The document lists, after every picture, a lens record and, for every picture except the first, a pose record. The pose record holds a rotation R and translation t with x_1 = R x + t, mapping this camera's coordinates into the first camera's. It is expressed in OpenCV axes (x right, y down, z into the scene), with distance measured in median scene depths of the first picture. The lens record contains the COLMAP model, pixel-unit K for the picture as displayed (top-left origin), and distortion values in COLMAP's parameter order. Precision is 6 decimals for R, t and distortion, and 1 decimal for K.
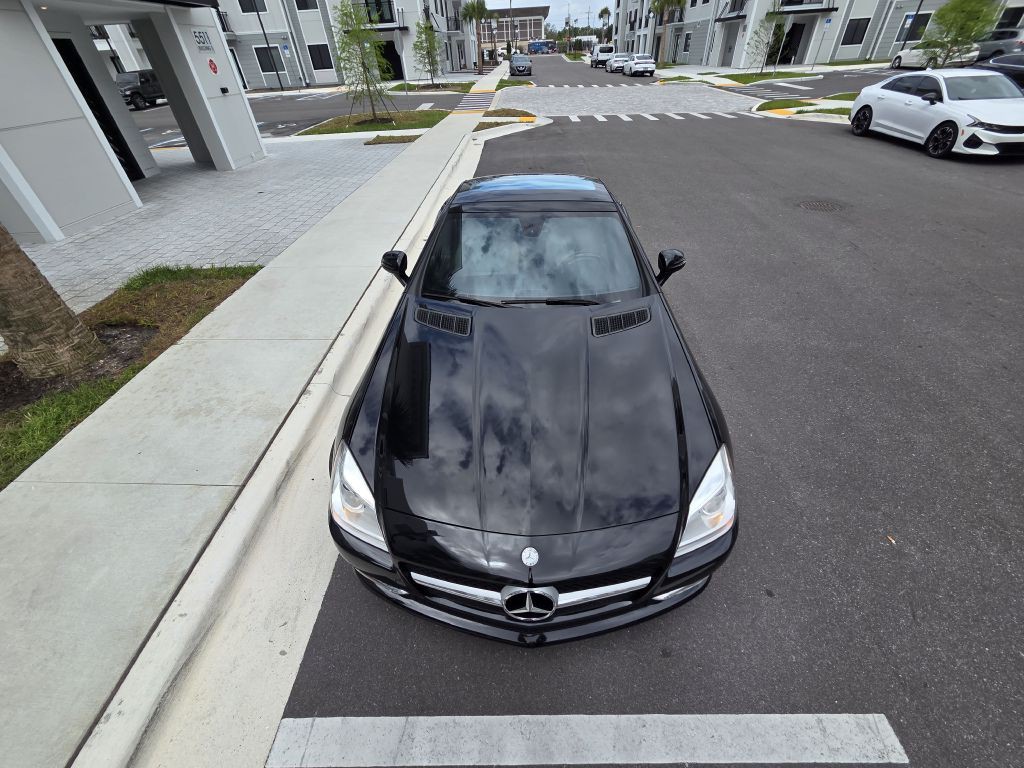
lens RADIAL K [[415.1, 0, 514.7], [0, 415.1, 381.6], [0, 0, 1]] dist [0.000732, -0.000020]
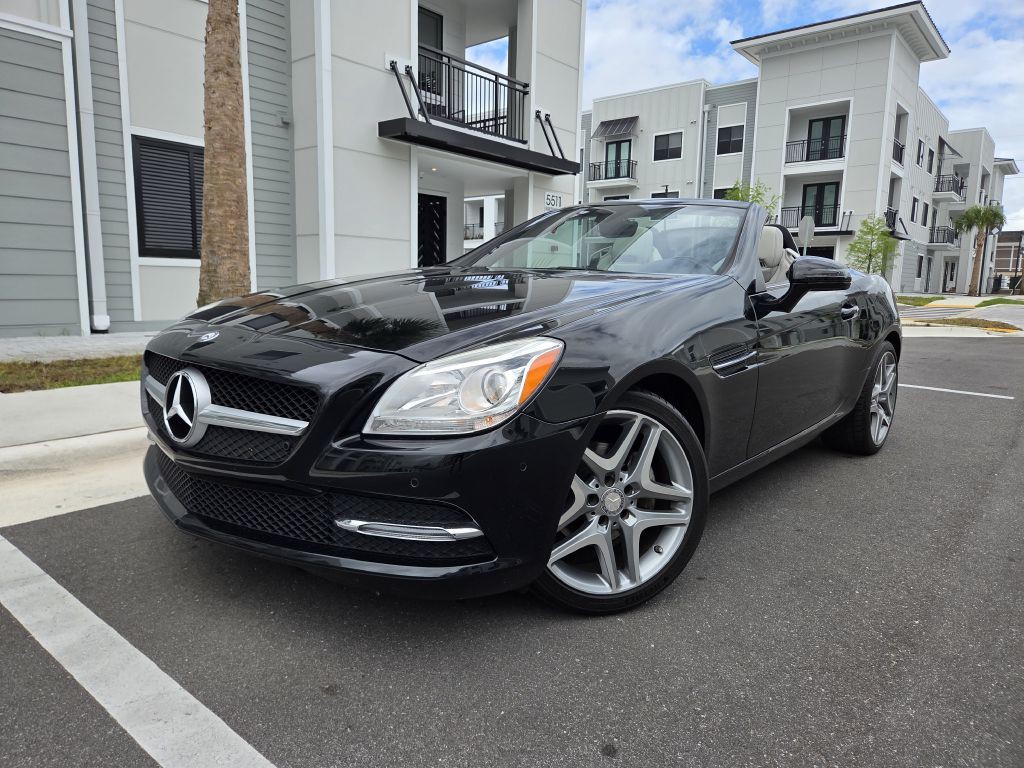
lens RADIAL K [[689.3, 0, 507.9], [0, 689.3, 385.1], [0, 0, 1]] dist [0.054768, -0.049979]
pose [[0.769162, 0.144590, -0.622482, 0.071078], [-0.434719, 0.832352, -0.343816, 0.037890], [0.468412, 0.535055, 0.703070, 0.020472]]
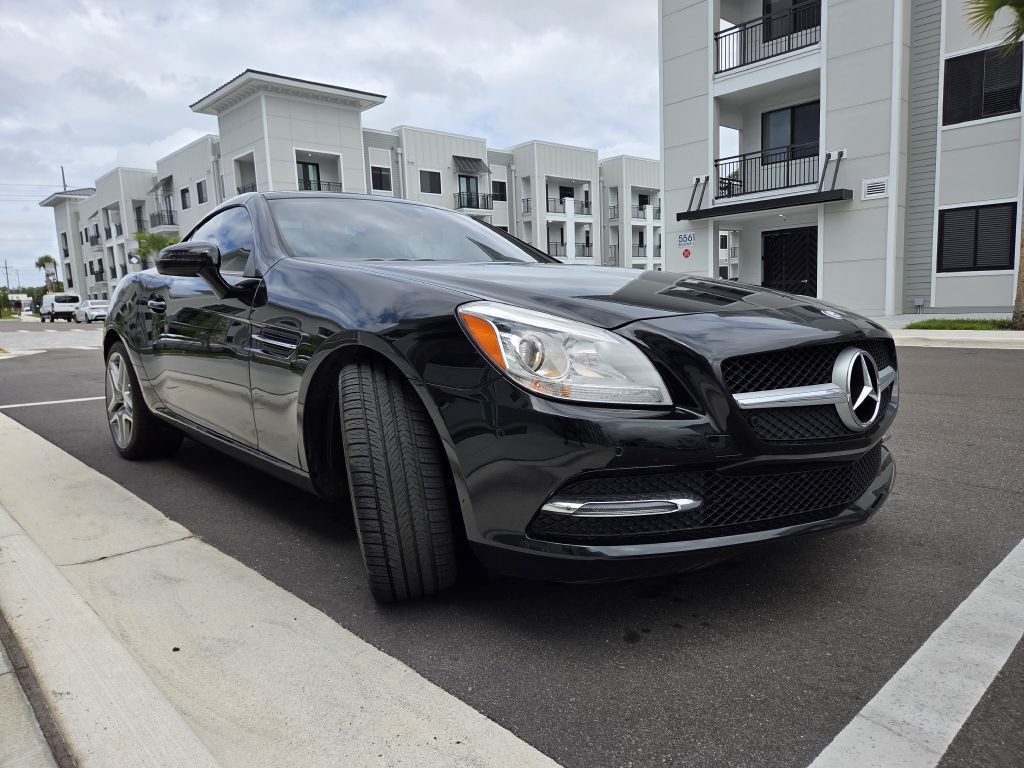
lens RADIAL K [[690.5, 0, 500.2], [0, 690.5, 383.0], [0, 0, 1]] dist [0.050853, -0.042167]
pose [[0.729596, -0.071569, 0.680123, -0.067798], [0.433604, 0.817468, -0.379123, 0.039845], [-0.528845, 0.571510, 0.627454, 0.032027]]
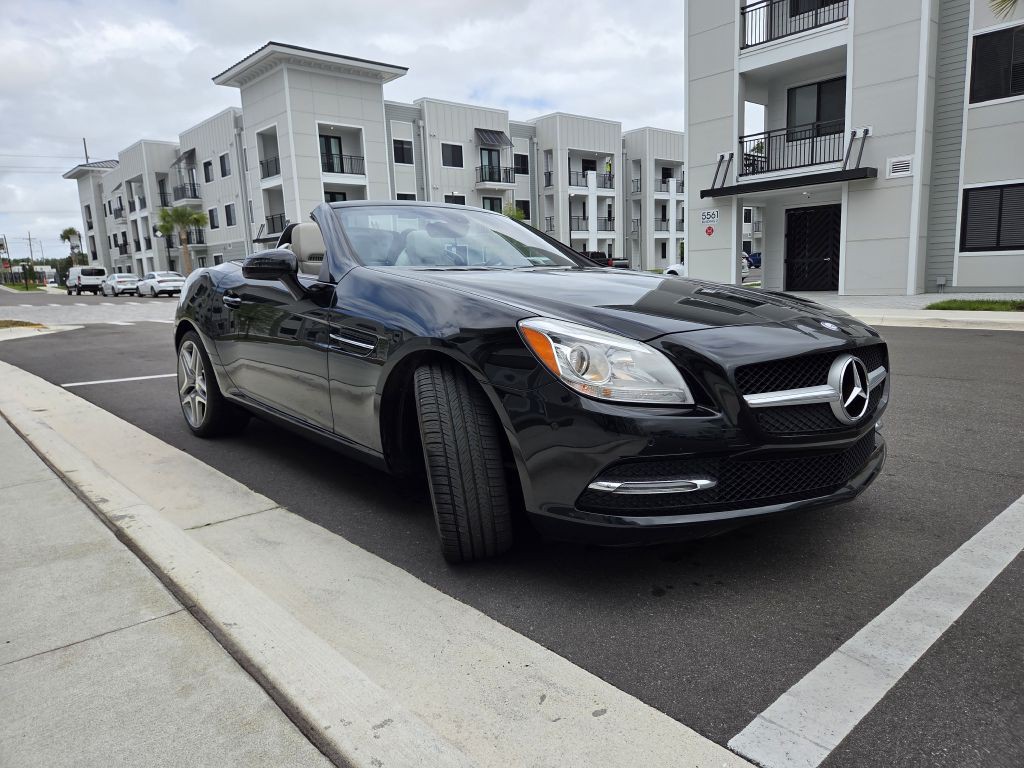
lens RADIAL K [[693.5, 0, 509.7], [0, 693.5, 378.7], [0, 0, 1]] dist [0.044000, -0.038429]
pose [[0.739744, -0.088366, 0.667061, -0.079444], [0.423165, 0.831863, -0.359076, 0.041028], [-0.523173, 0.547901, 0.652759, 0.023685]]
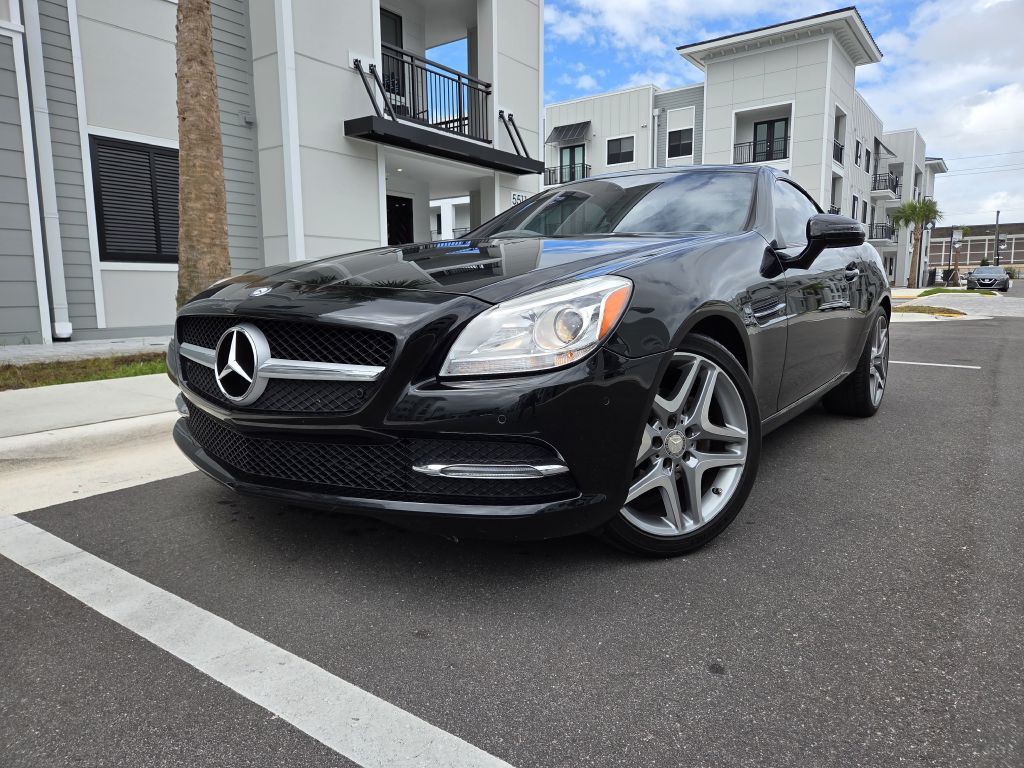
lens RADIAL K [[684.1, 0, 514.7], [0, 684.1, 390.9], [0, 0, 1]] dist [0.056285, -0.046796]
pose [[0.815080, 0.113881, -0.568045, 0.063096], [-0.378280, 0.847245, -0.372935, 0.047066], [0.438803, 0.518852, 0.733651, 0.019412]]
